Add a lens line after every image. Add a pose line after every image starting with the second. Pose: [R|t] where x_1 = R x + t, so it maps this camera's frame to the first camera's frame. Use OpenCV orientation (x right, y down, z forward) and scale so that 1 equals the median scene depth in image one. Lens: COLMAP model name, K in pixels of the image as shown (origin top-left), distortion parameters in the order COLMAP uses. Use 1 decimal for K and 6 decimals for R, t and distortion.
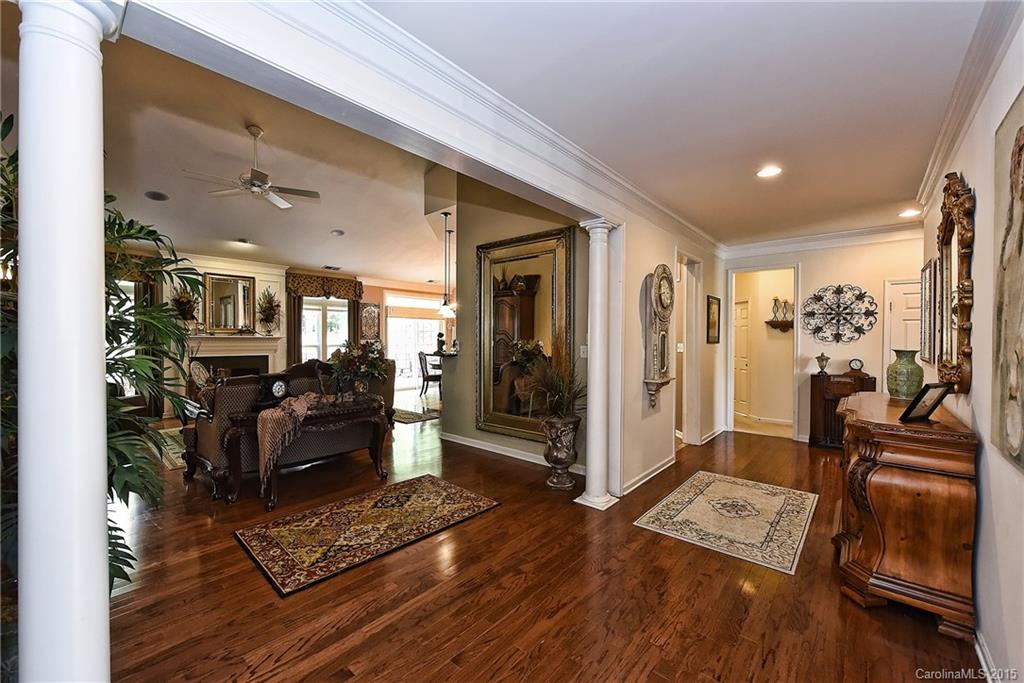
lens RADIAL K [[403.2, 0, 510.9], [0, 403.2, 339.8], [0, 0, 1]] dist [-0.004046, -0.000149]
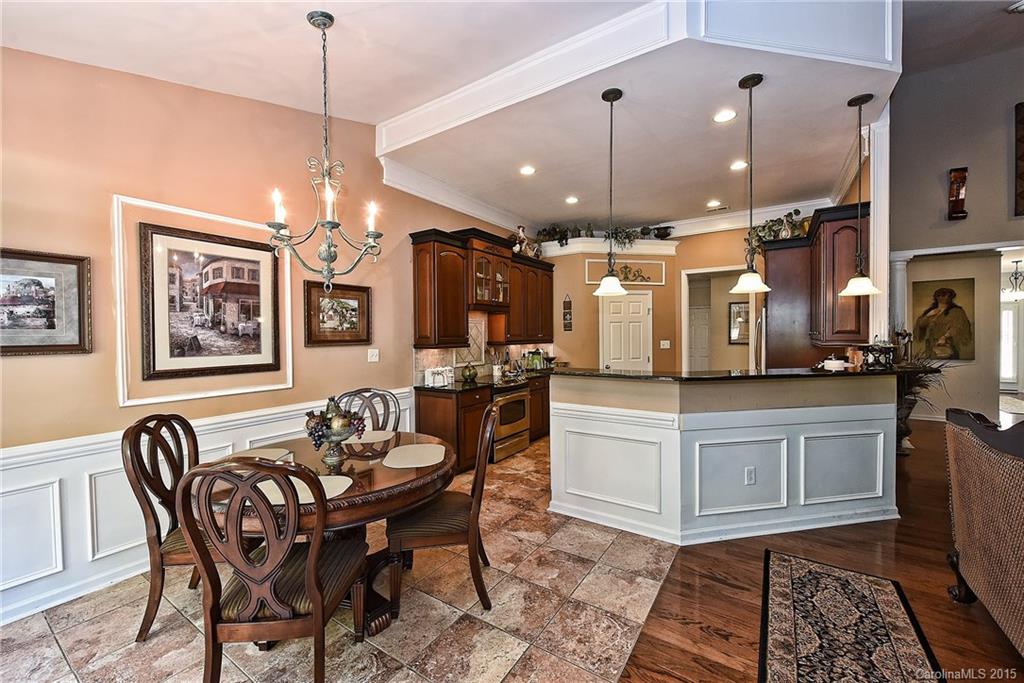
lens RADIAL K [[403.2, 0, 512.6], [0, 403.2, 341.7], [0, 0, 1]] dist [-0.004046, -0.000149]
pose [[-0.139642, -0.022858, 0.989938, -0.450793], [0.015612, 0.999558, 0.025283, -0.016674], [-0.990079, 0.018985, -0.139224, 1.120427]]
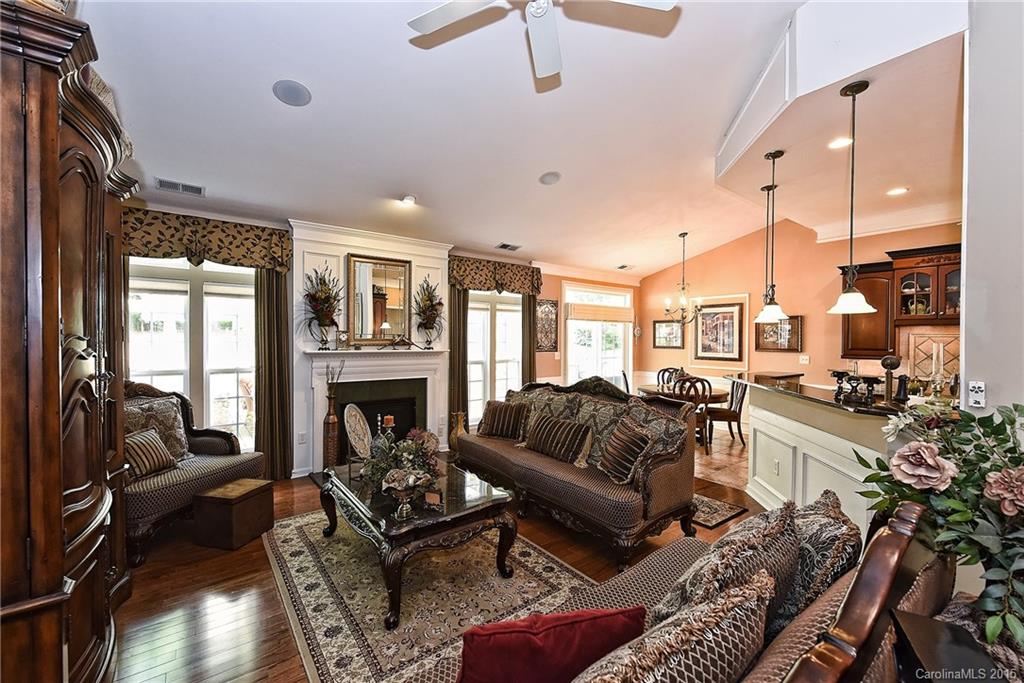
lens RADIAL K [[414.7, 0, 511.5], [0, 414.7, 342.1], [0, 0, 1]] dist [-0.001281, -0.000031]
pose [[0.979651, 0.003664, -0.200674, -0.320311], [-0.003640, 0.999993, 0.000486, -0.021491], [0.200674, 0.000254, 0.979658, 0.345089]]
